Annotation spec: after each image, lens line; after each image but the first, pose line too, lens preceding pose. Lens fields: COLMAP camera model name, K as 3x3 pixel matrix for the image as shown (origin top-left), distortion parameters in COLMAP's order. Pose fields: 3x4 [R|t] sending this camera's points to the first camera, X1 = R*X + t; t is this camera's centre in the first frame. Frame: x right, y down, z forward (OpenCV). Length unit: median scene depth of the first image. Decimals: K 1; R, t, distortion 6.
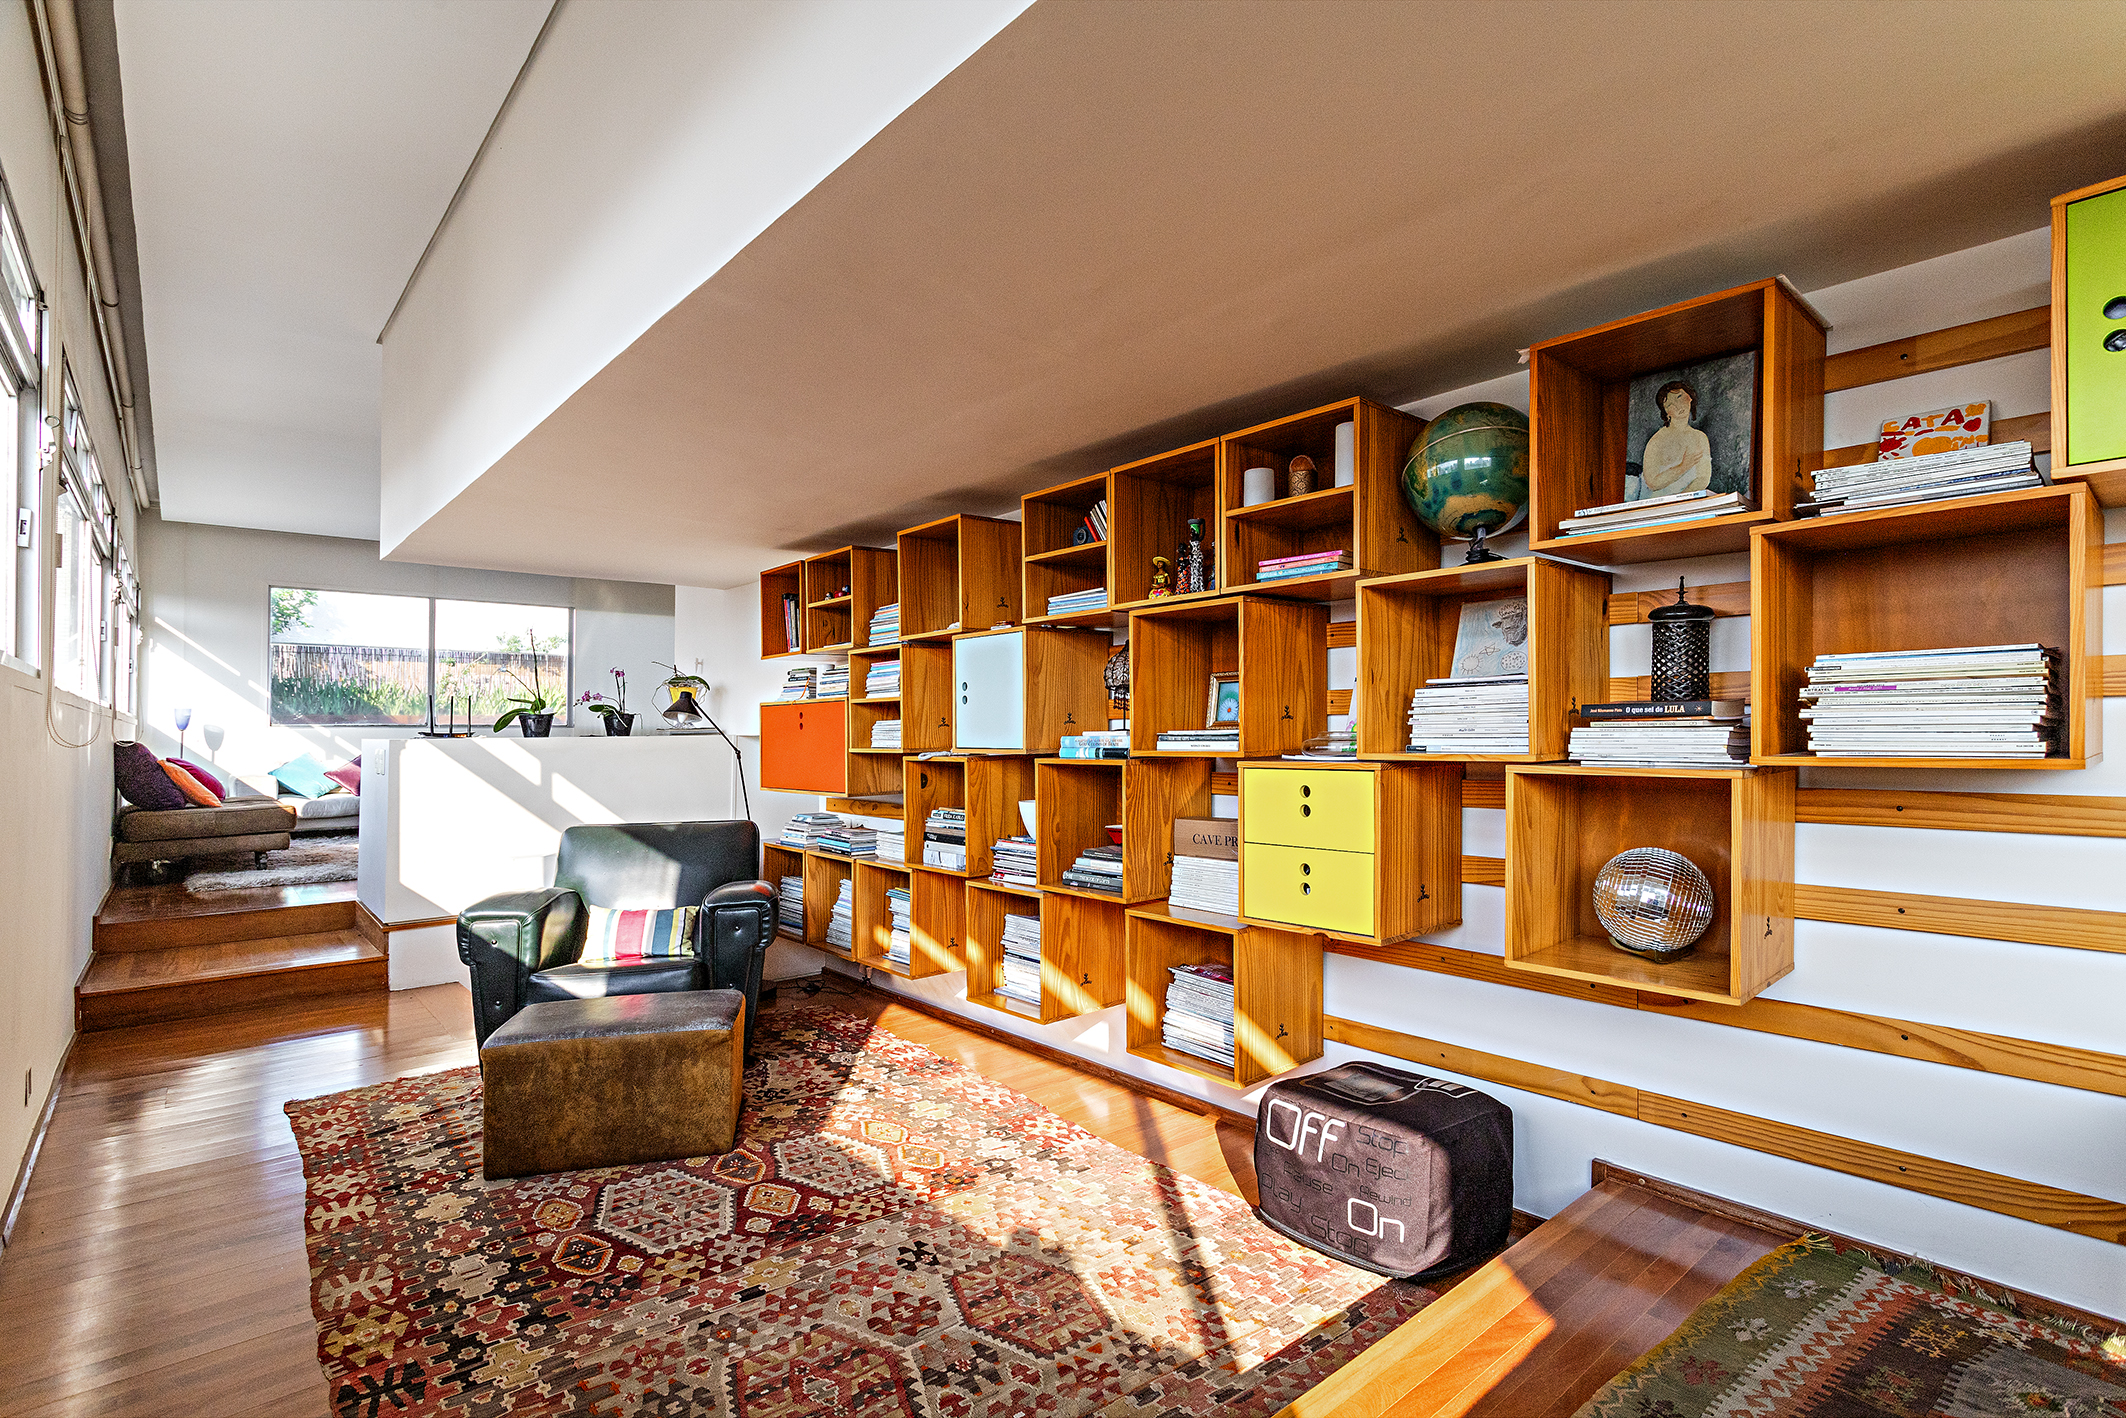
lens RADIAL K [[997.0, 0, 1063.0], [0, 997.0, 709.0], [0, 0, 1]] dist [0.002161, 0.000325]
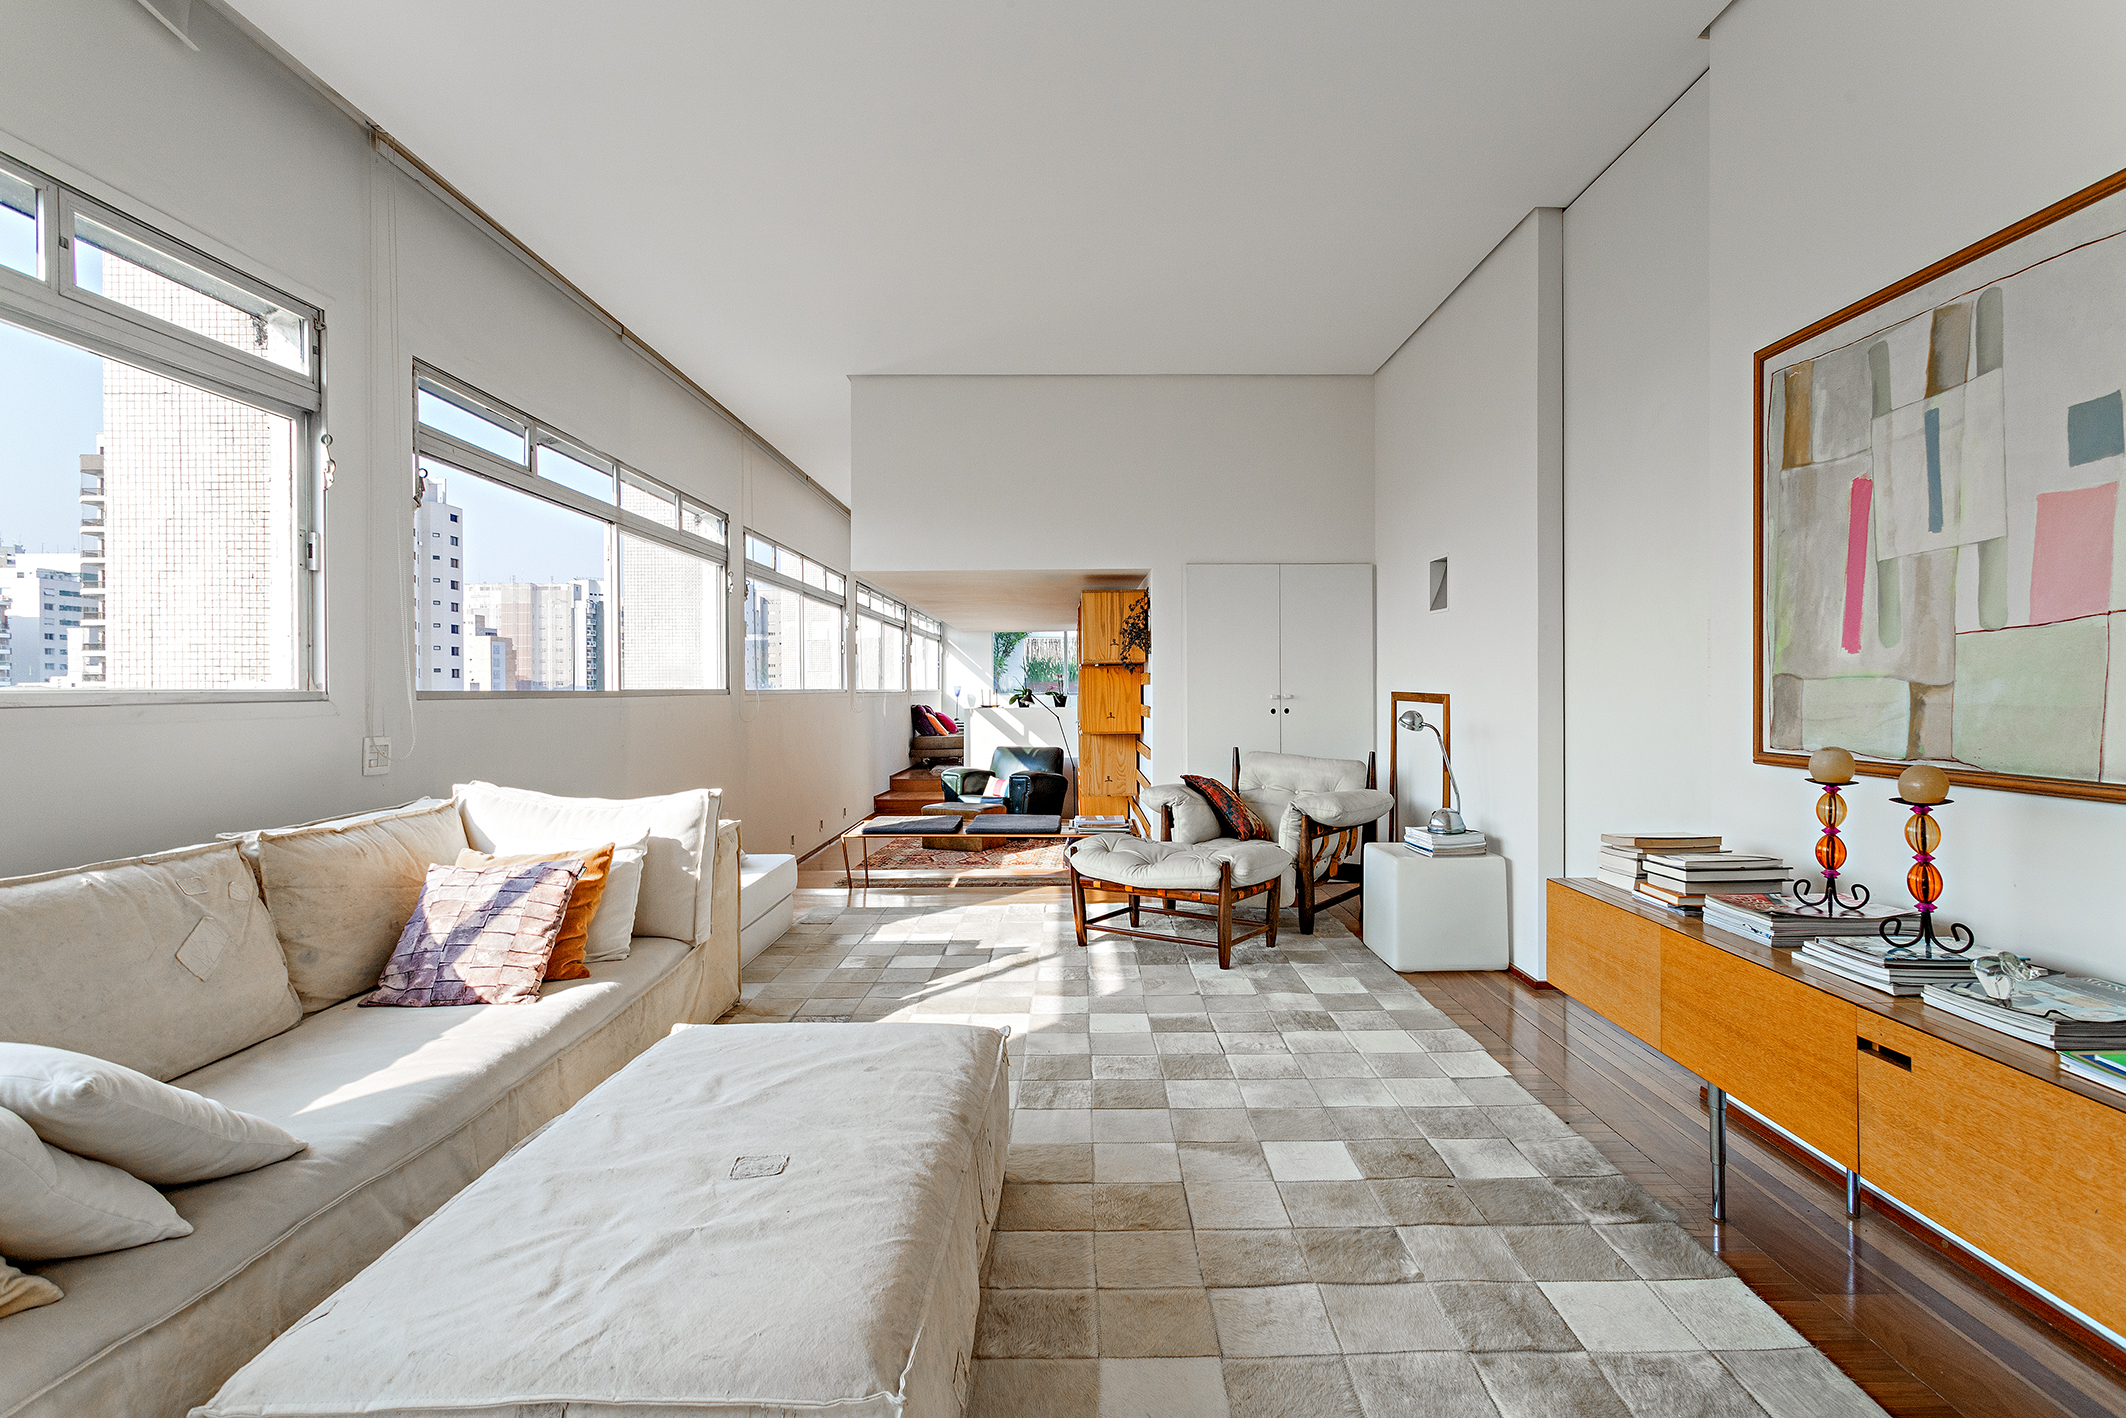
lens RADIAL K [[1072.0, 0, 1063.0], [0, 1072.0, 709.0], [0, 0, 1]] dist [-0.003481, -0.000108]
pose [[0.737024, 0.017384, -0.675643, 2.104759], [0.014782, 0.999015, 0.041829, -0.122963], [0.675705, -0.040816, 0.736041, -1.243746]]
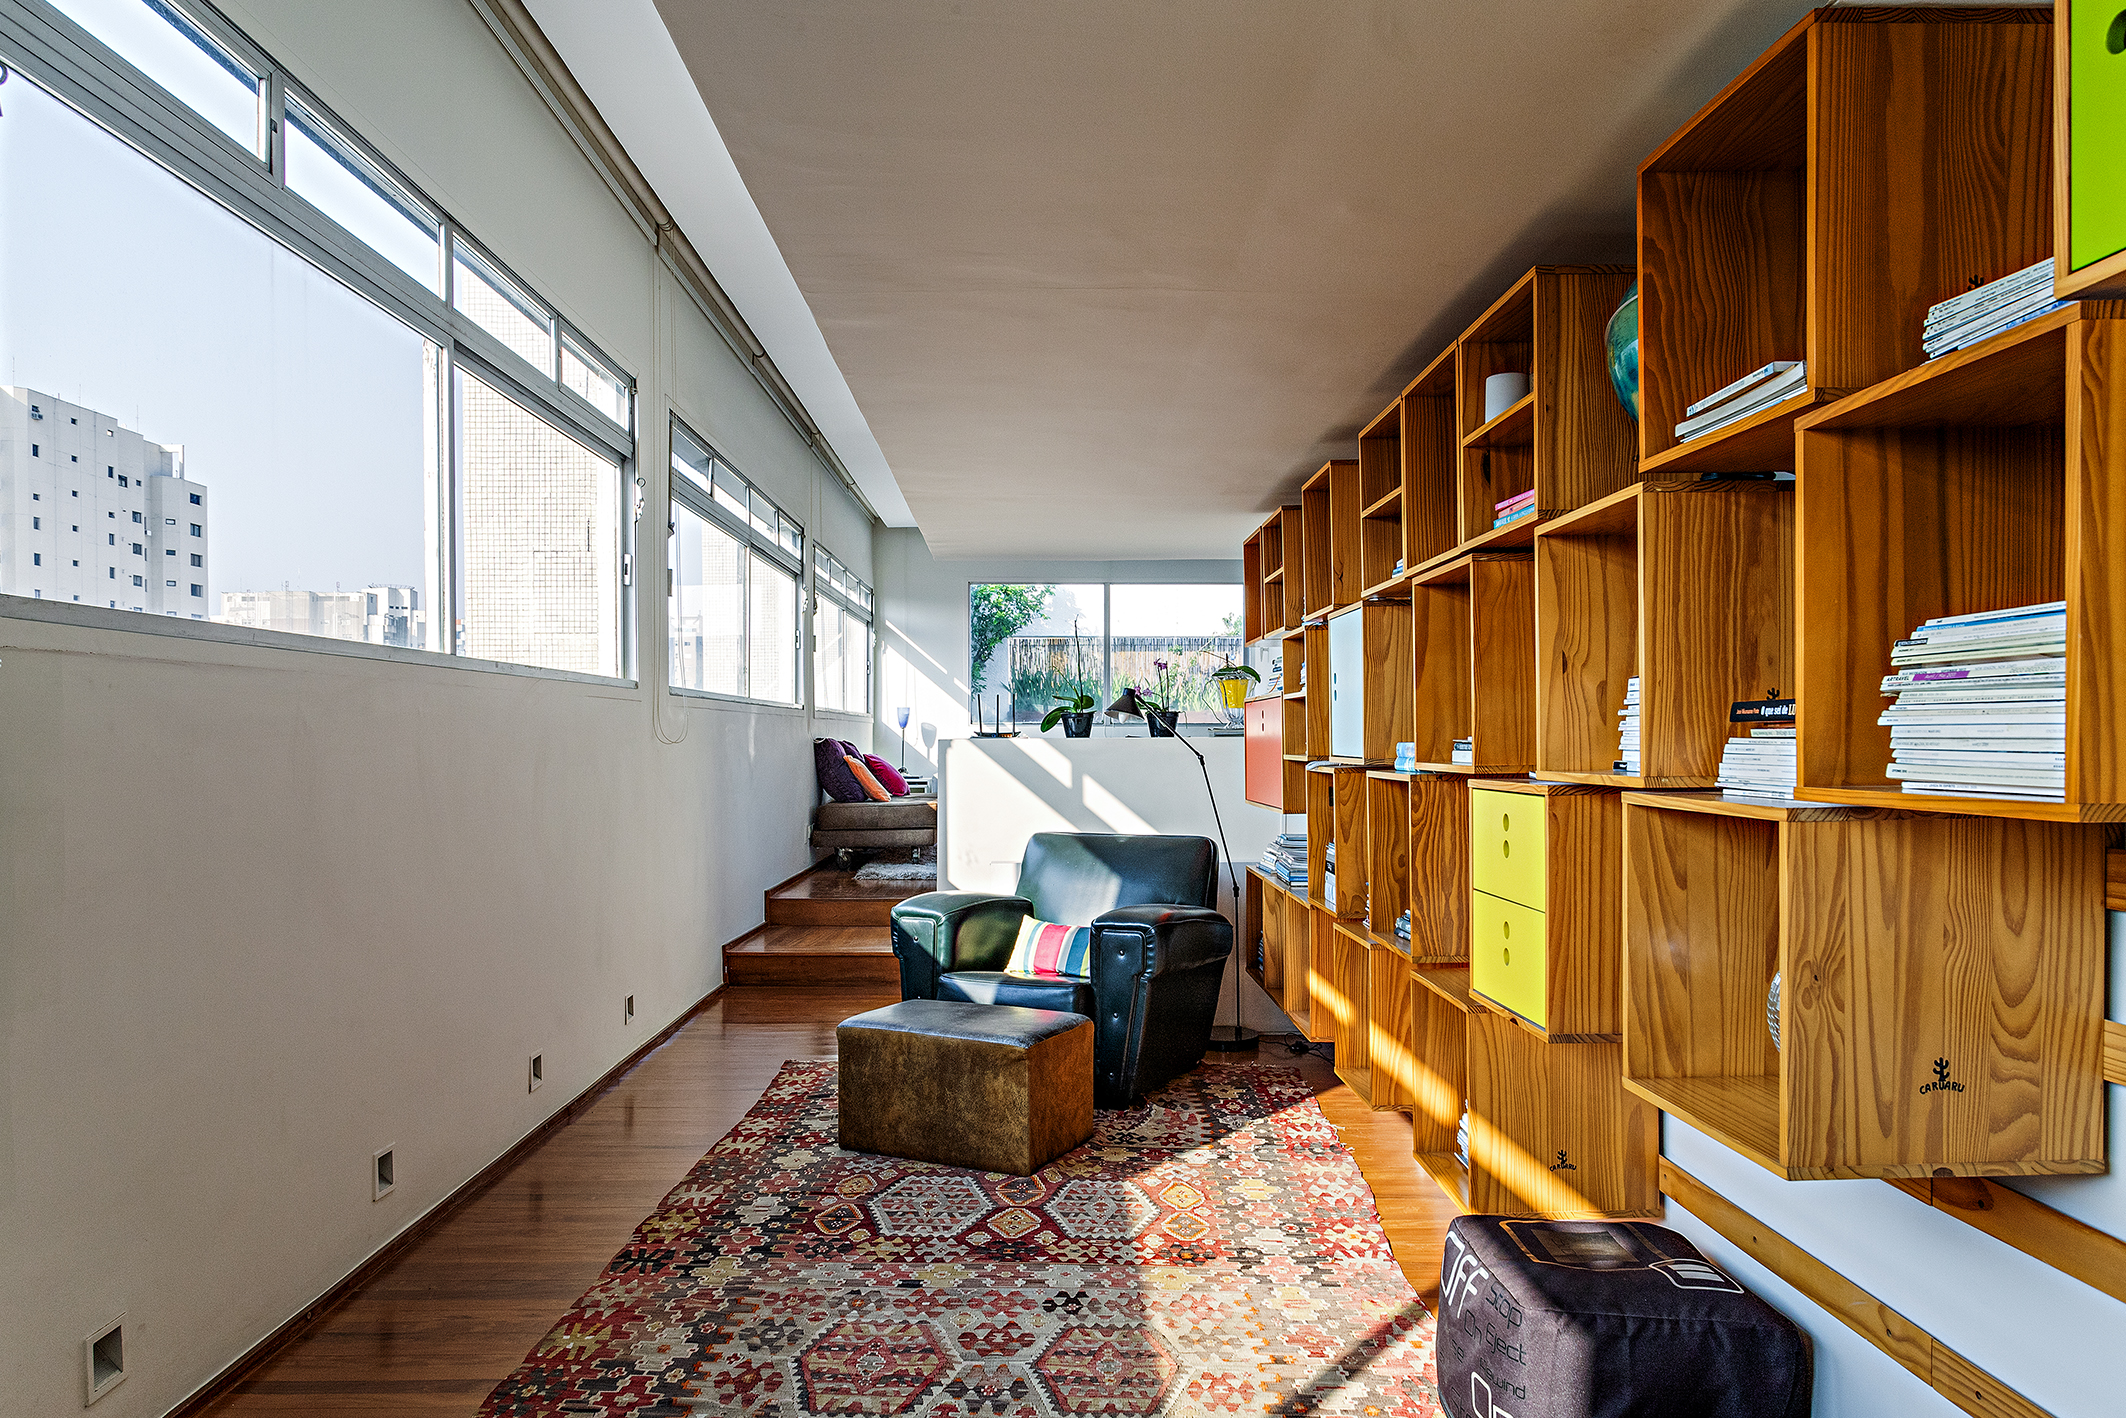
lens RADIAL K [[1389.7, 0, 1061.5], [0, 1389.7, 726.5], [0, 0, 1]] dist [-0.018440, -0.000564]
pose [[0.758395, 0.002231, -0.651791, 0.572937], [0.010824, 0.999813, 0.016016, -0.005753], [0.651705, -0.019202, 0.758229, 0.026848]]
